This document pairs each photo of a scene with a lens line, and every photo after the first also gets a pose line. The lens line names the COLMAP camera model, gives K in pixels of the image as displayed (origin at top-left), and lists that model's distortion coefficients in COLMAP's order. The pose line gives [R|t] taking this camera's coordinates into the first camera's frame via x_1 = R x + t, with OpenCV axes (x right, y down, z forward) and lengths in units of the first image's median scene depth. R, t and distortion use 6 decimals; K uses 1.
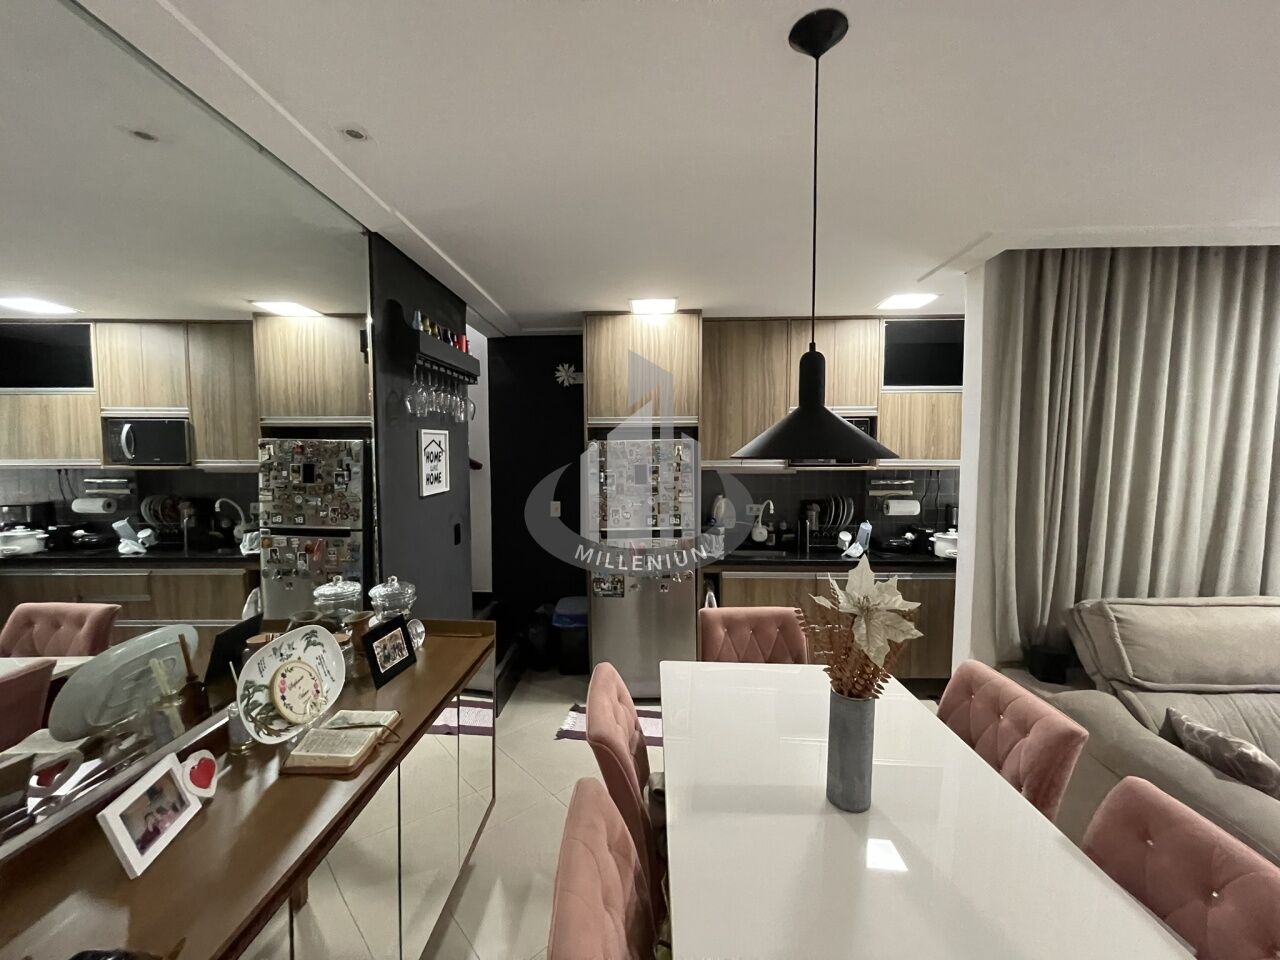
lens RADIAL K [[517.3, 0, 635.8], [0, 517.3, 480.7], [0, 0, 1]] dist [-0.005297, 0.002640]
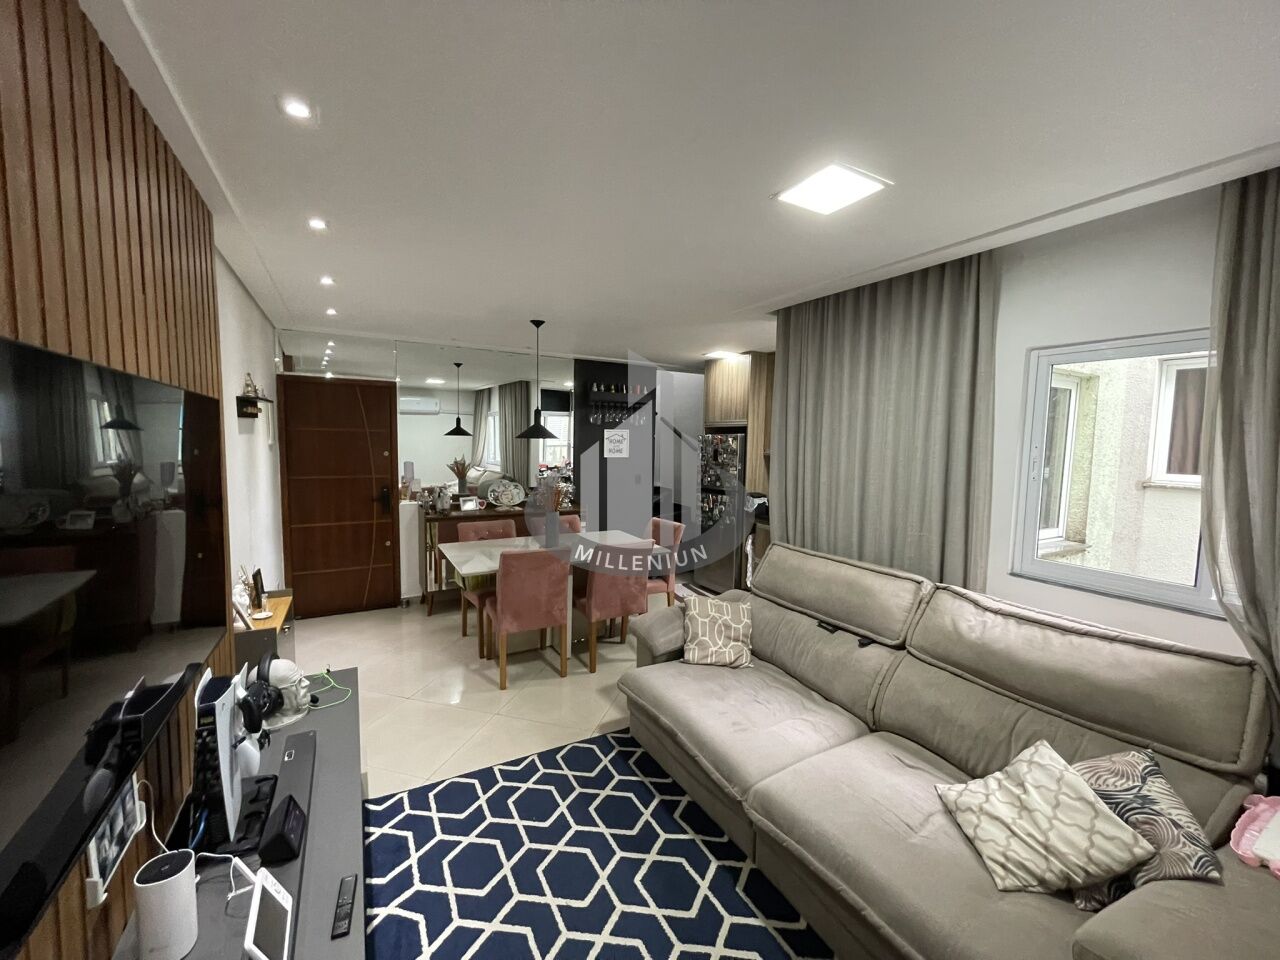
lens RADIAL K [[517.3, 0, 634.7], [0, 517.3, 479.3], [0, 0, 1]] dist [-0.005297, 0.002640]
pose [[0.518361, 0.080307, -0.851383, 1.460460], [-0.073730, 0.996071, 0.049065, 0.003243], [0.851977, 0.037339, 0.522245, -0.107030]]
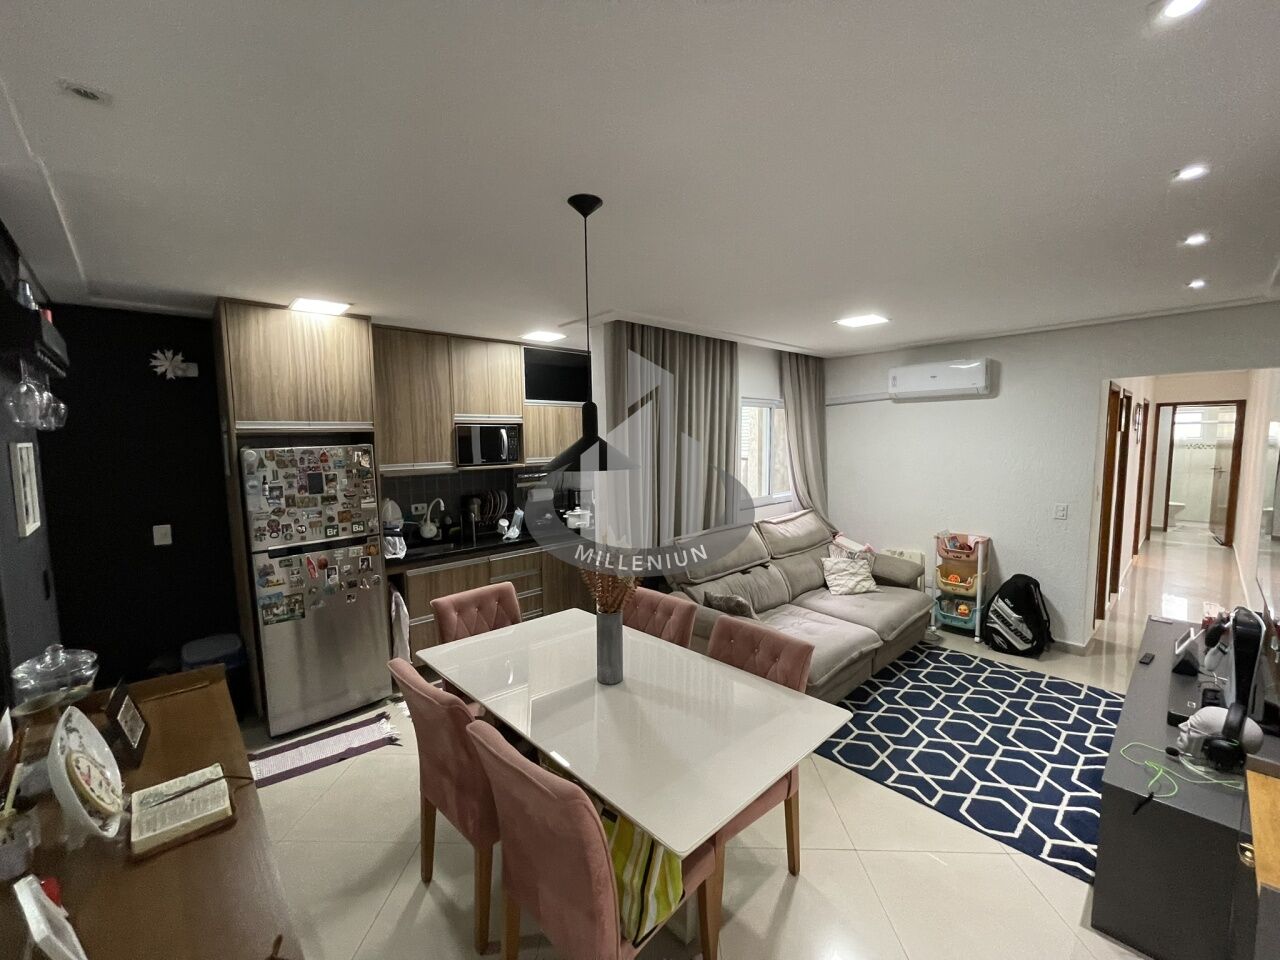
lens RADIAL K [[517.3, 0, 637.5], [0, 517.3, 481.6], [0, 0, 1]] dist [-0.005297, 0.002640]
pose [[0.704662, -0.068315, 0.706246, -0.269007], [0.055908, 0.997605, 0.040715, -0.023581], [-0.707337, 0.010794, 0.706794, -0.086825]]
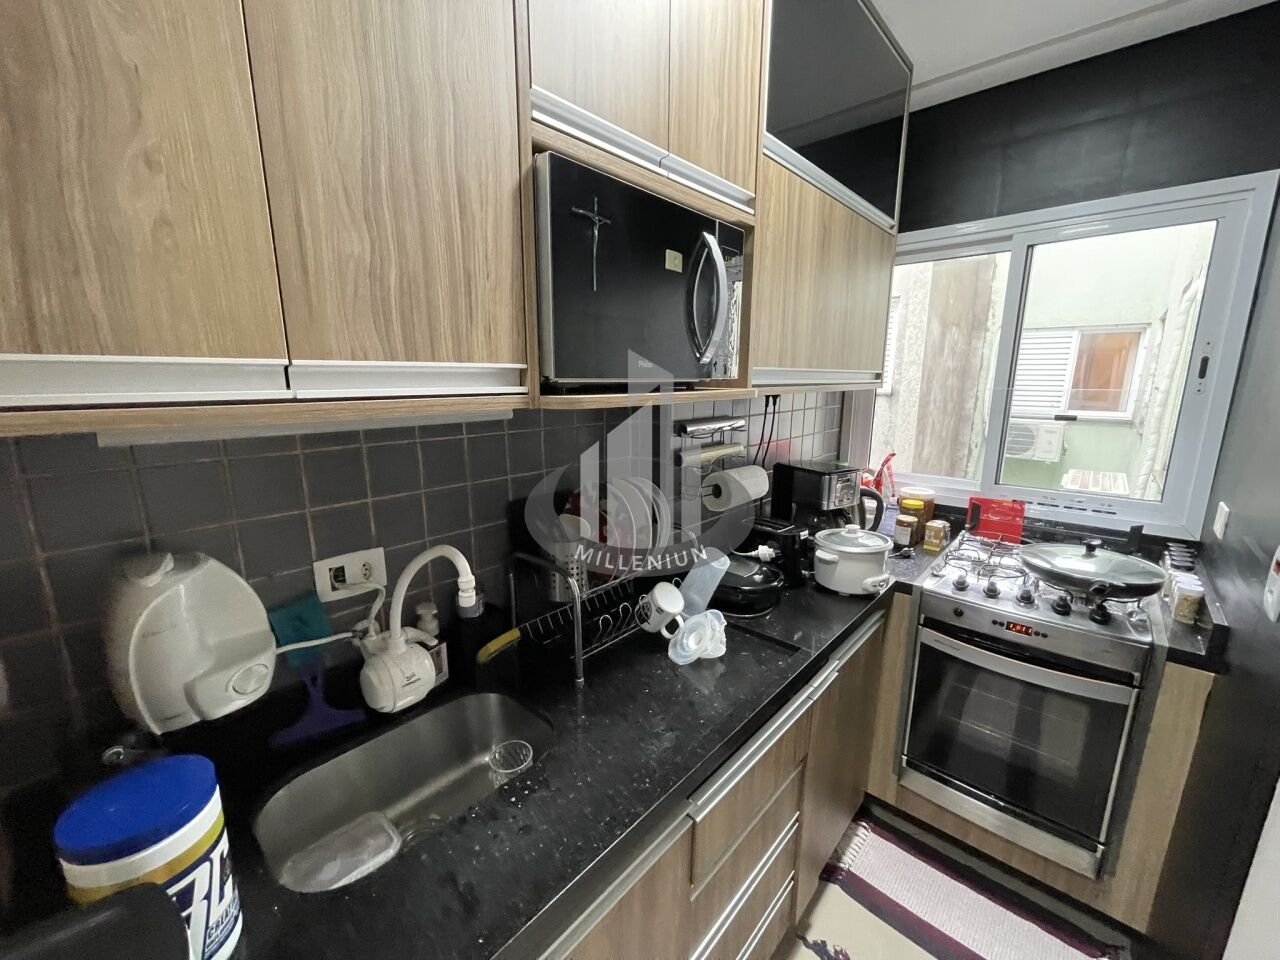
lens RADIAL K [[517.3, 0, 636.8], [0, 517.3, 480.5], [0, 0, 1]] dist [-0.005297, 0.002640]
pose [[0.638626, -0.148234, 0.755105, 0.184145], [0.042137, 0.986535, 0.158029, -0.028653], [-0.768363, -0.069103, 0.636273, 1.001108]]
